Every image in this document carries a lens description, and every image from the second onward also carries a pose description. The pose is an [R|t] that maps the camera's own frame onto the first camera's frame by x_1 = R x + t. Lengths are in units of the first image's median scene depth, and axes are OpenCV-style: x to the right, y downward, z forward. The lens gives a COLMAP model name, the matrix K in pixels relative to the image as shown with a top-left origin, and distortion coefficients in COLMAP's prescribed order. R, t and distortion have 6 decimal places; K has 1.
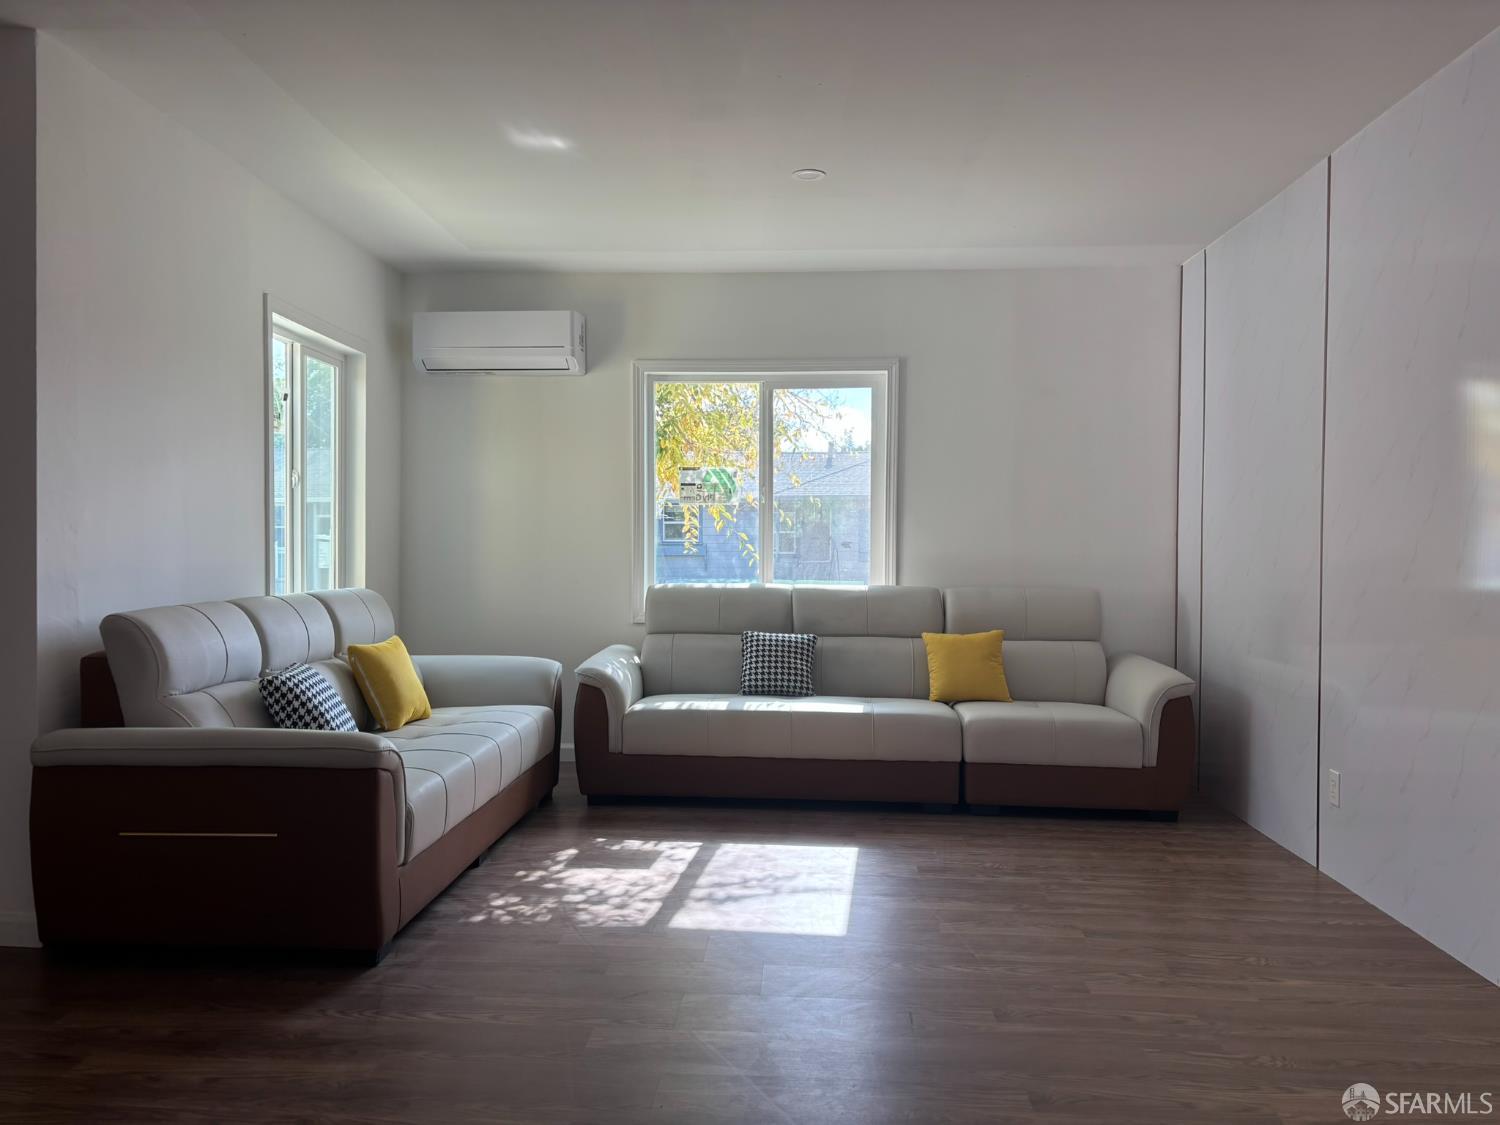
lens RADIAL K [[1114.2, 0, 748.9], [0, 1114.2, 574.4], [0, 0, 1]] dist [0.031379, -0.028260]
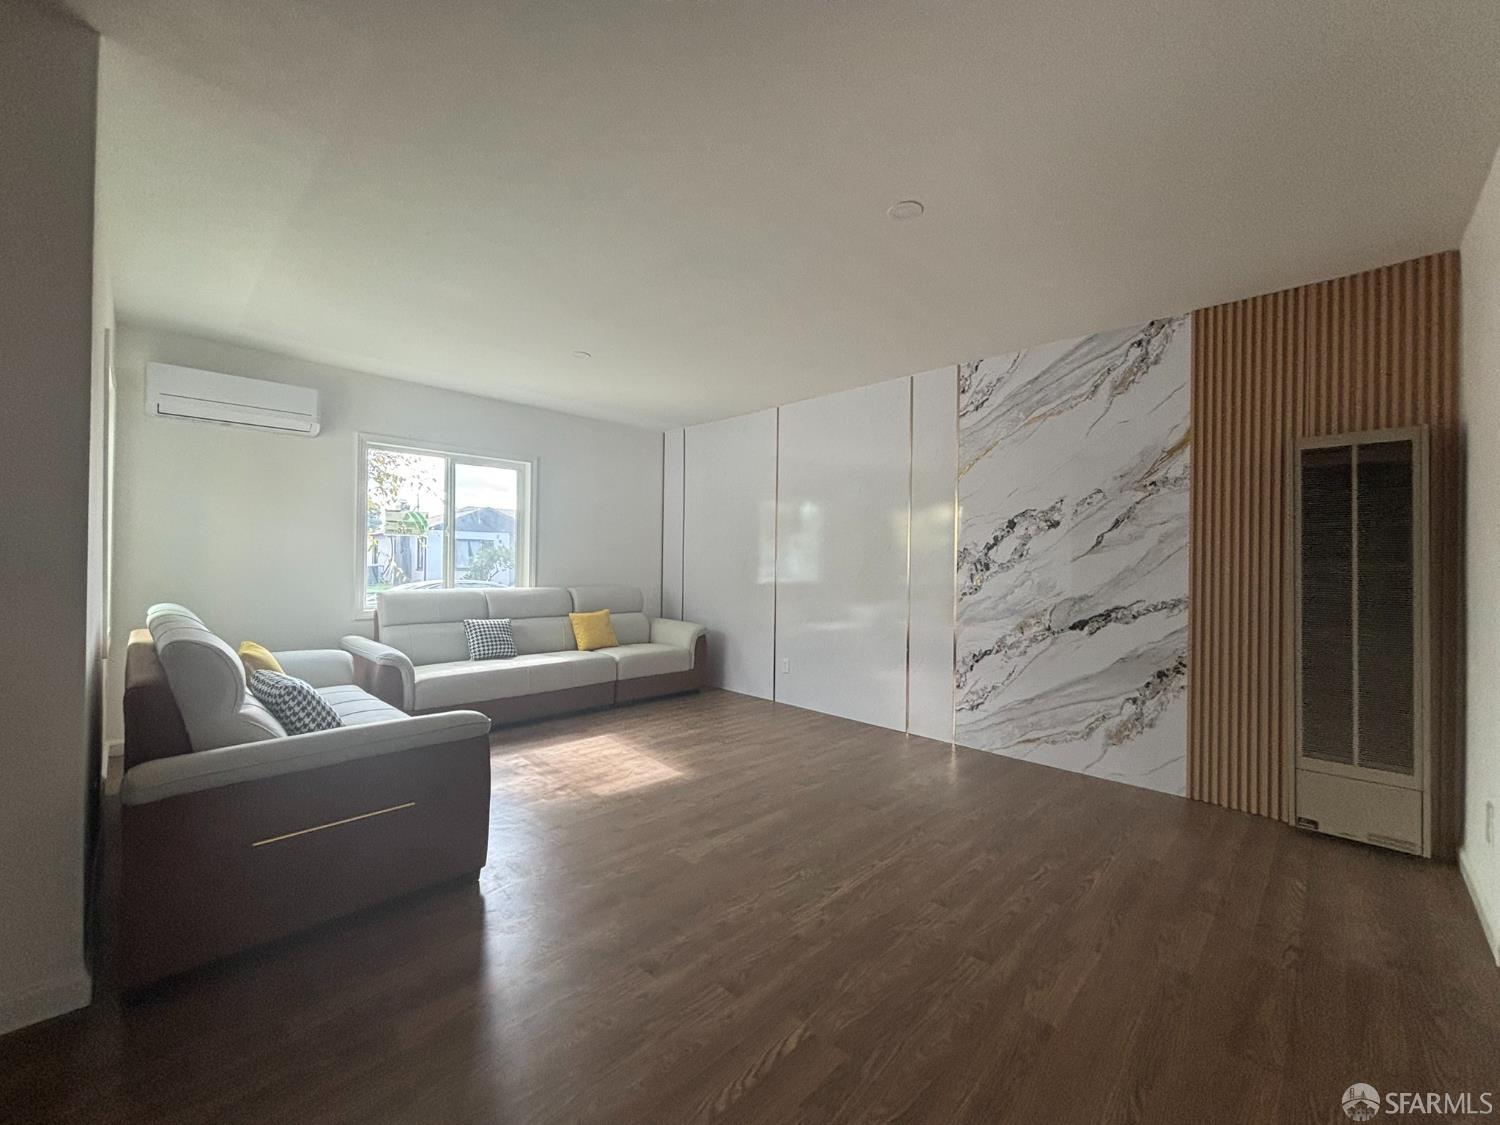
lens RADIAL K [[591.4, 0, 761.9], [0, 591.4, 564.3], [0, 0, 1]] dist [0.001979, 0.000186]
pose [[0.666450, -0.002088, 0.745547, -0.372799], [0.011040, 0.999914, -0.007068, -0.016978], [-0.745468, 0.012942, 0.666416, 0.147043]]
